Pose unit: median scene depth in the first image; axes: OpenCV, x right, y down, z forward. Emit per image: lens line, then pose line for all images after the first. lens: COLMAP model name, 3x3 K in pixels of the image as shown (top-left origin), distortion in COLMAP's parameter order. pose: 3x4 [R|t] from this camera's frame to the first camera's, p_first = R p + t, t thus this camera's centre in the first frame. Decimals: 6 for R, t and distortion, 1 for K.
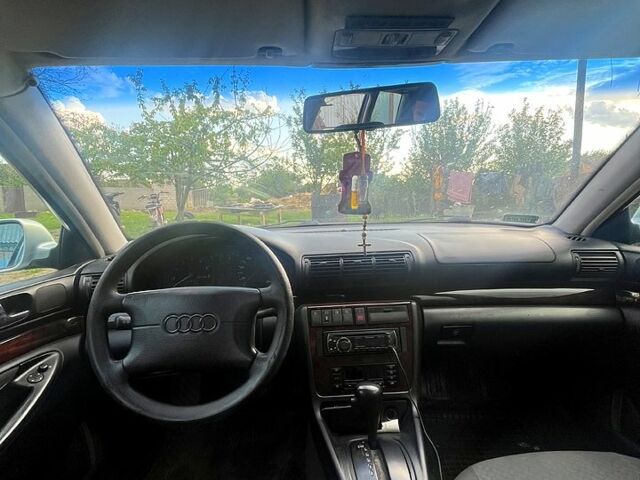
lens RADIAL K [[1867.0, 0, 320.0], [0, 1867.0, 240.0], [0, 0, 1]] dist [0.109318, 2.876903]
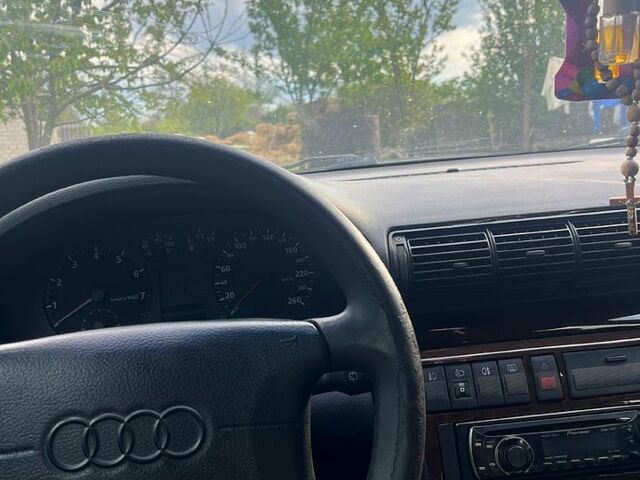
lens RADIAL K [[1867.0, 0, 320.0], [0, 1867.0, 240.0], [0, 0, 1]] dist [0.109318, 2.876903]
pose [[0.993925, -0.051323, 0.097359, -0.048878], [0.051672, 0.998664, -0.001073, 0.008132], [-0.097173, 0.006098, 0.995249, 0.489012]]
